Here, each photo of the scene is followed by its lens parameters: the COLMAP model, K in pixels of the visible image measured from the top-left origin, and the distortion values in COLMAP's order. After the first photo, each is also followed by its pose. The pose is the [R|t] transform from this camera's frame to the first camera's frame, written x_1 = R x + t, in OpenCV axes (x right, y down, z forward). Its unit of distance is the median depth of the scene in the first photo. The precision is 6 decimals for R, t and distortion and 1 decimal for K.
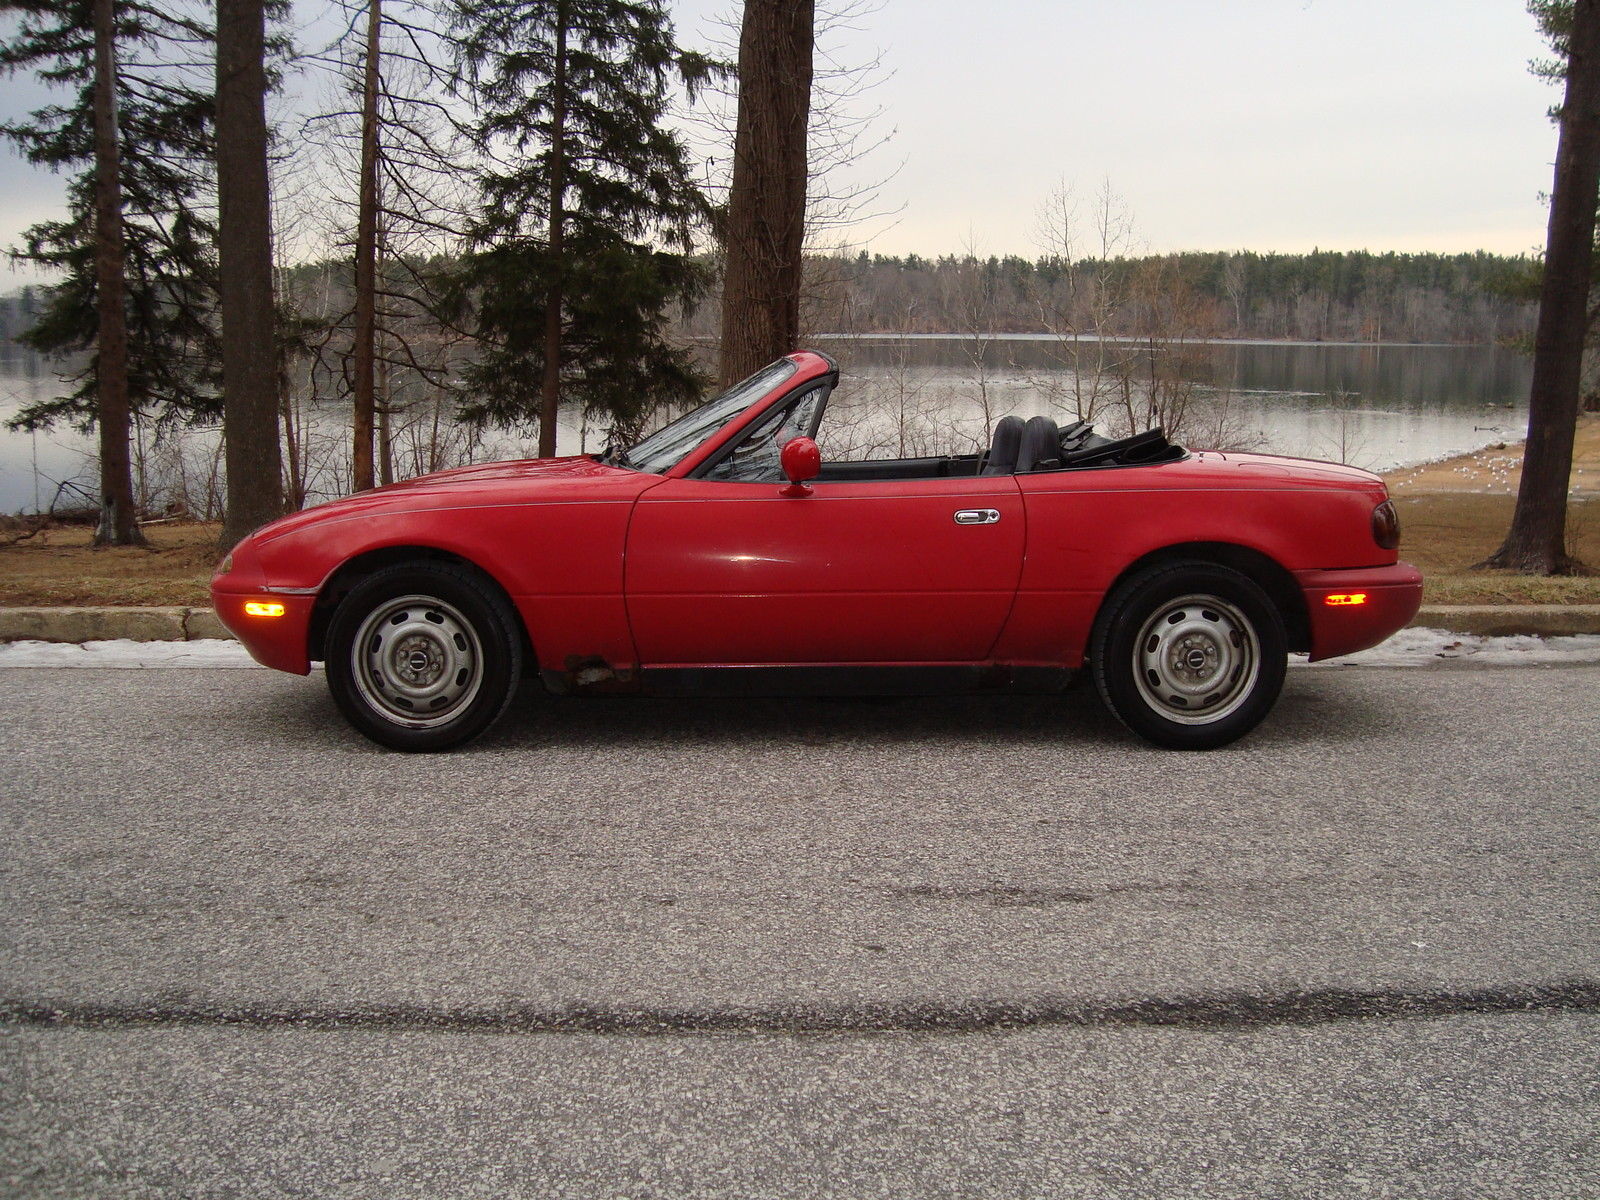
lens RADIAL K [[1526.9, 0, 797.9], [0, 1526.9, 596.9], [0, 0, 1]] dist [-0.121774, 0.000000]
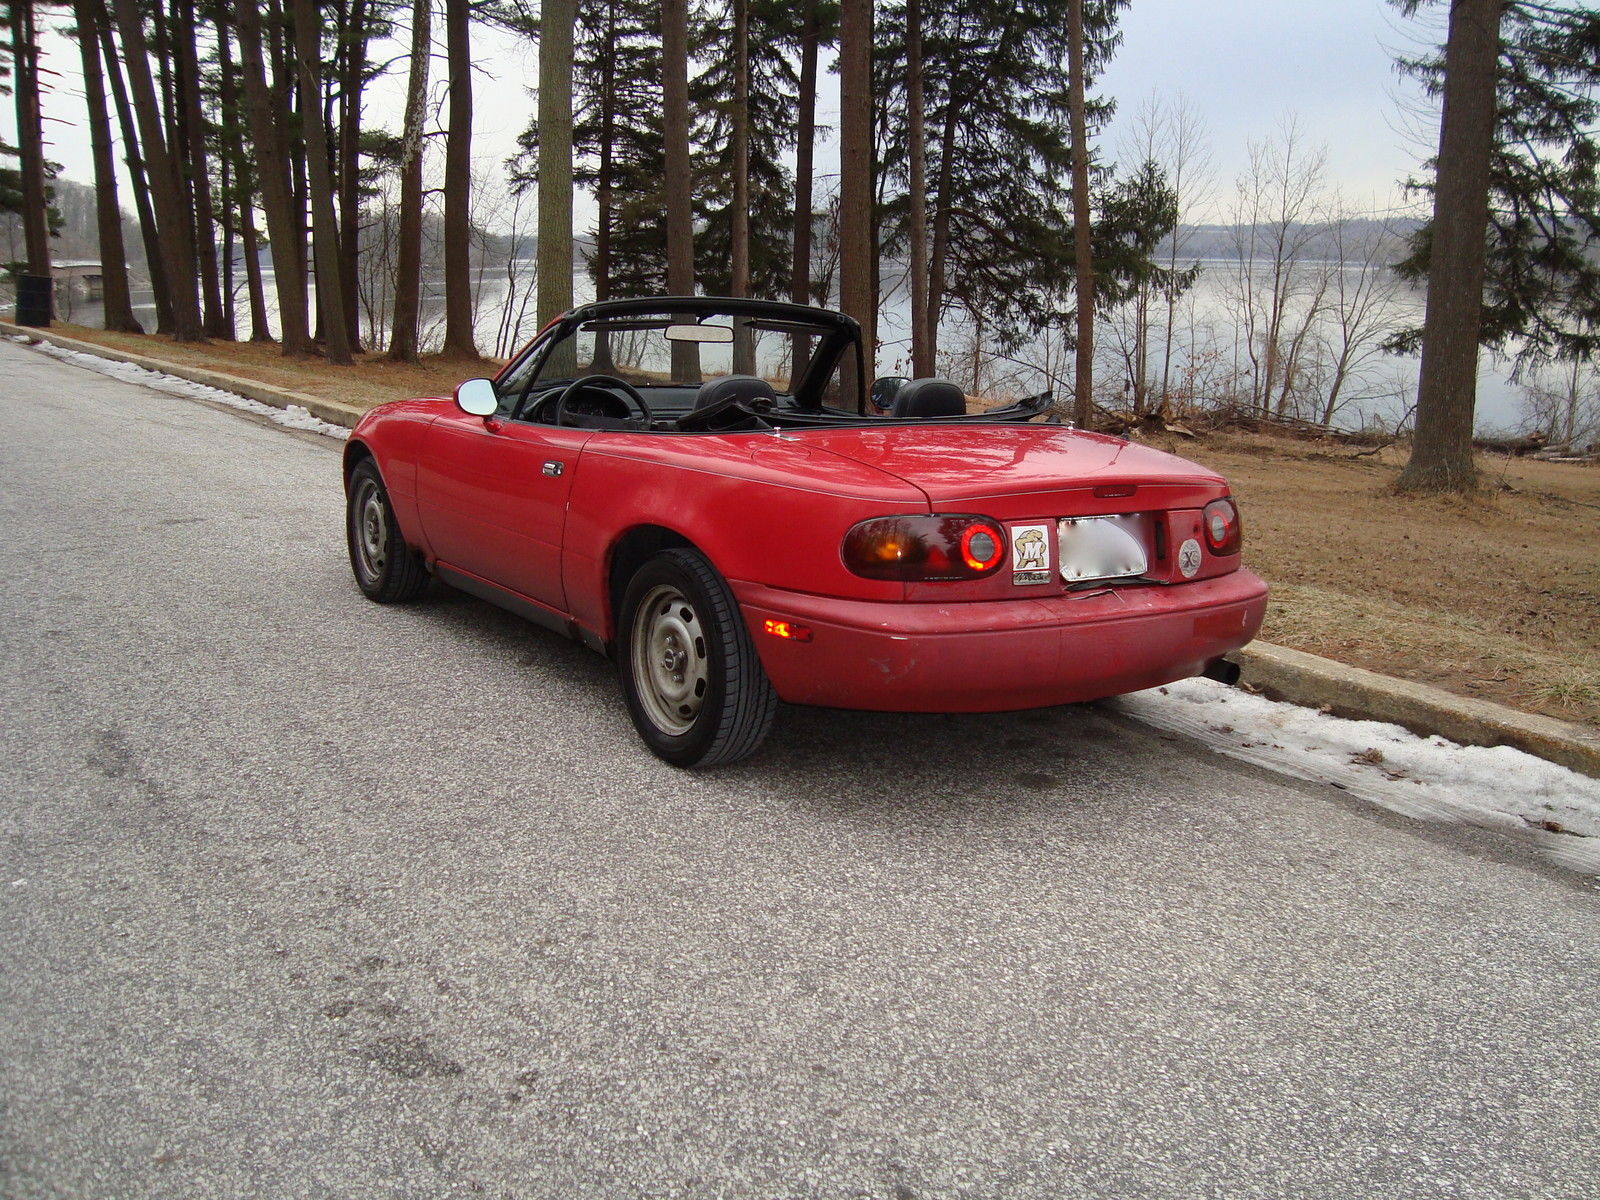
lens RADIAL K [[1526.9, 0, 802.9], [0, 1526.9, 603.4], [0, 0, 1]] dist [-0.121774, 0.000000]
pose [[0.546220, 0.186982, -0.816505, 0.140677], [-0.144235, 0.981203, 0.128208, -0.015752], [0.825130, 0.047739, 0.562922, 0.079001]]
